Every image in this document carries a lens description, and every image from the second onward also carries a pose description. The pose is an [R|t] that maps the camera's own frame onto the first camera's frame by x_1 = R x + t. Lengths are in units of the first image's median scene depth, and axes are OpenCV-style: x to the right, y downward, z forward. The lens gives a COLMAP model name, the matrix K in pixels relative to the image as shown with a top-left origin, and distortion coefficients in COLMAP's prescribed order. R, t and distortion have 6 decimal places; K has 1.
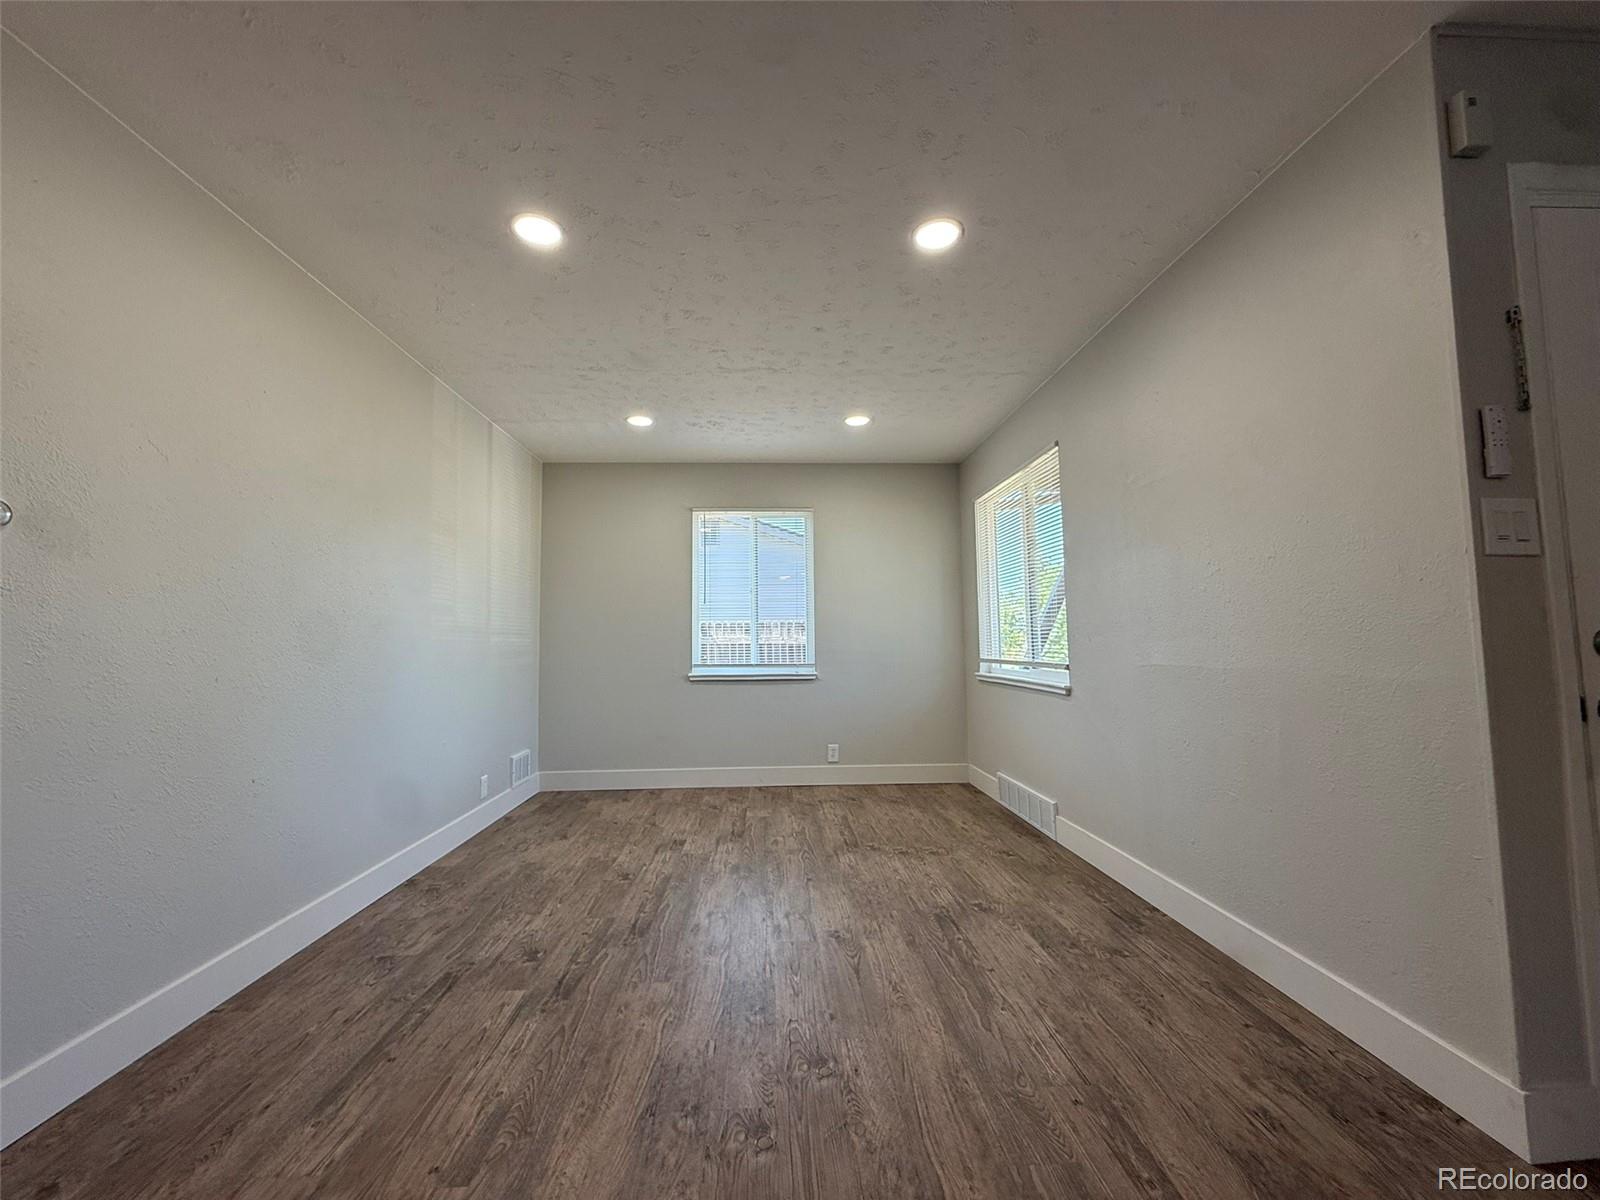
lens RADIAL K [[636.4, 0, 795.1], [0, 636.4, 603.2], [0, 0, 1]] dist [-0.000201, 0.000361]
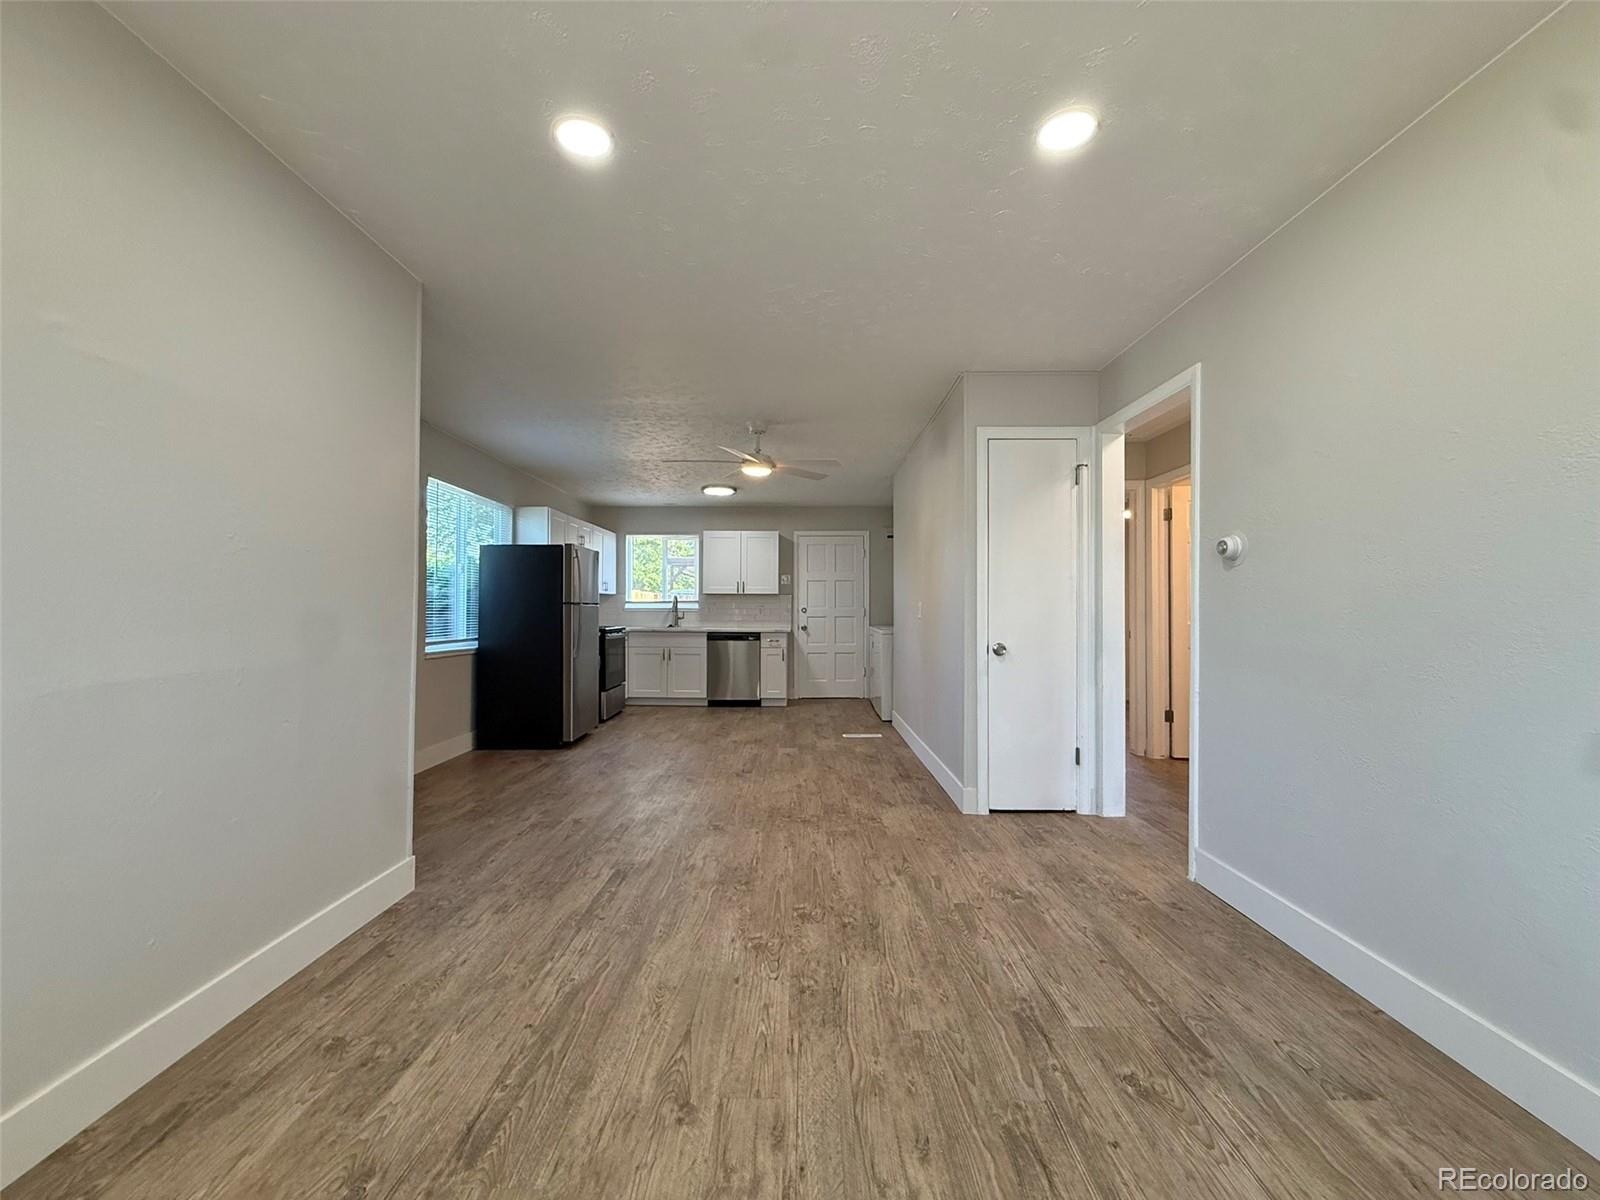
lens RADIAL K [[636.4, 0, 795.2], [0, 636.4, 599.2], [0, 0, 1]] dist [-0.000201, 0.000361]
pose [[-0.998395, 0.011667, 0.055428, -0.079502], [0.007733, 0.997470, -0.070668, 0.068257], [-0.056112, -0.070126, -0.995959, 1.579614]]
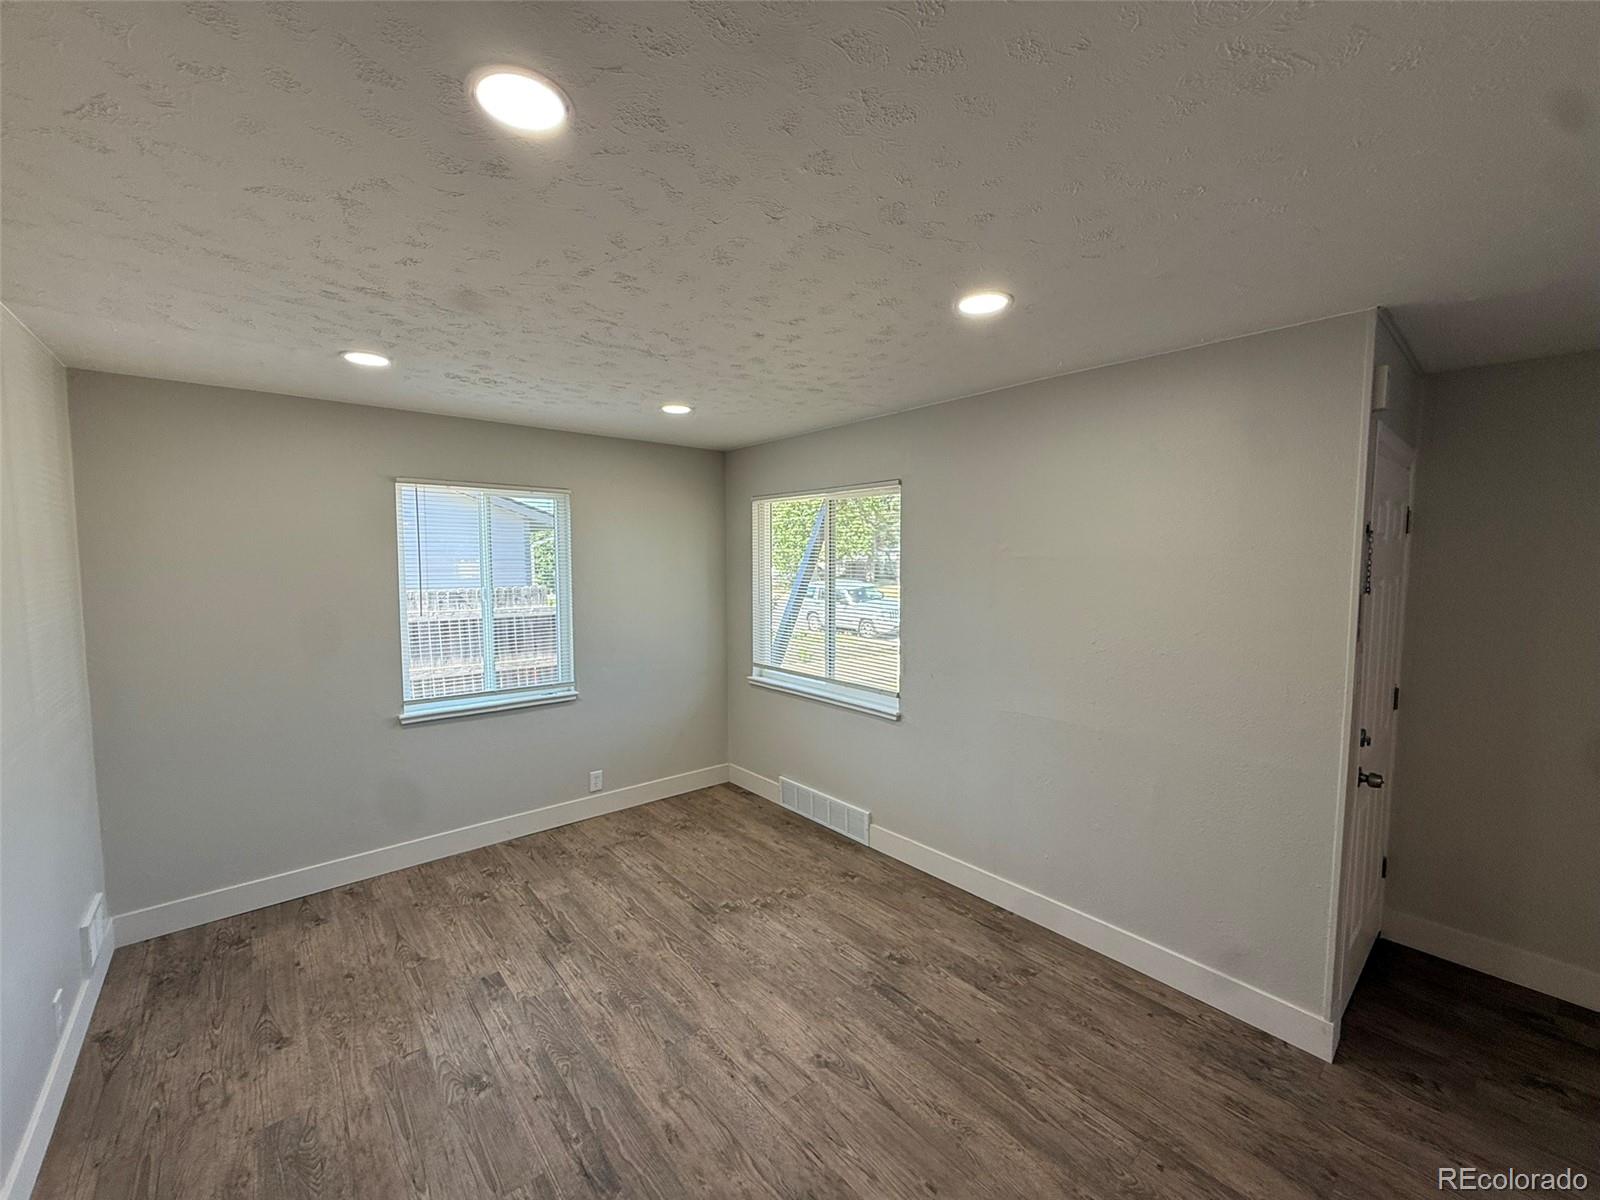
lens RADIAL K [[636.4, 0, 794.7], [0, 636.4, 603.6], [0, 0, 1]] dist [-0.000201, 0.000361]
pose [[0.791521, -0.033960, 0.610198, -0.483916], [-0.046350, 0.992244, 0.115345, -0.226796], [-0.609382, -0.119580, 0.783807, 0.370848]]
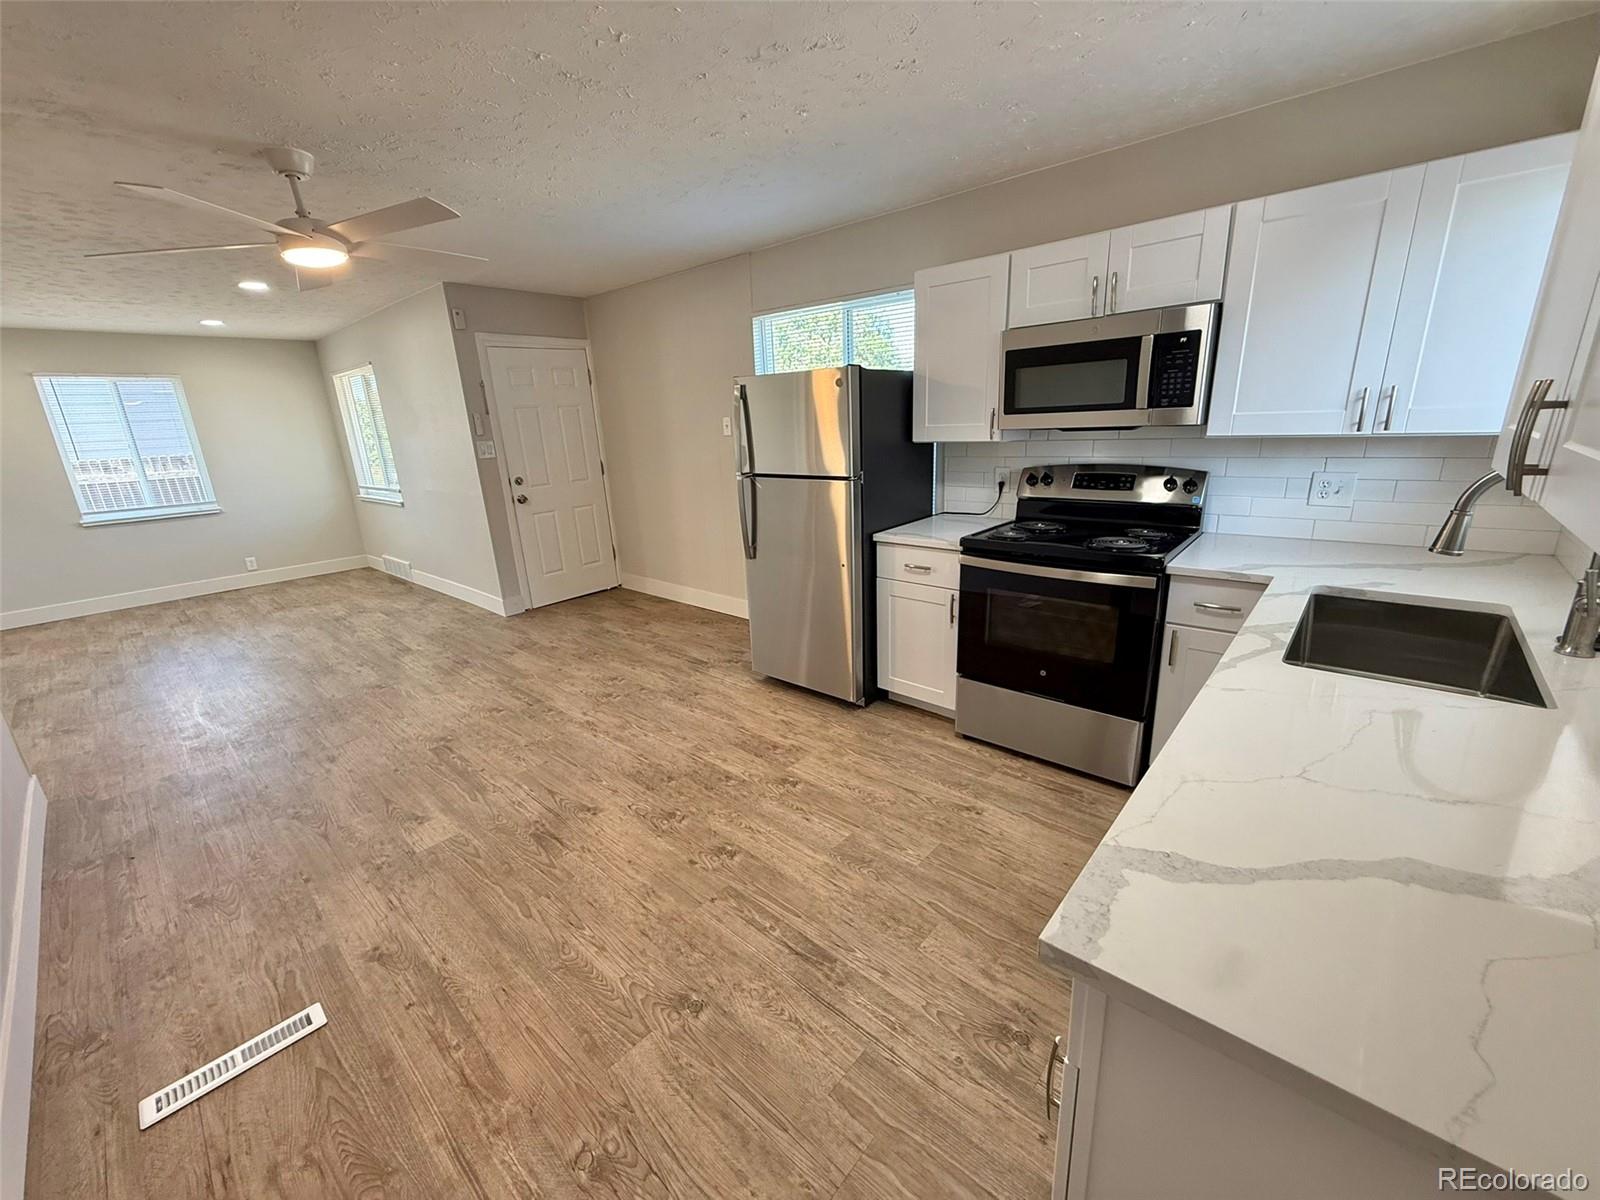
lens RADIAL K [[636.4, 0, 794.8], [0, 636.4, 599.8], [0, 0, 1]] dist [-0.000201, 0.000361]
pose [[0.702227, -0.217985, 0.677761, -0.130336], [-0.002966, 0.951070, 0.308962, -0.239937], [-0.711947, -0.218971, 0.667220, -1.543922]]
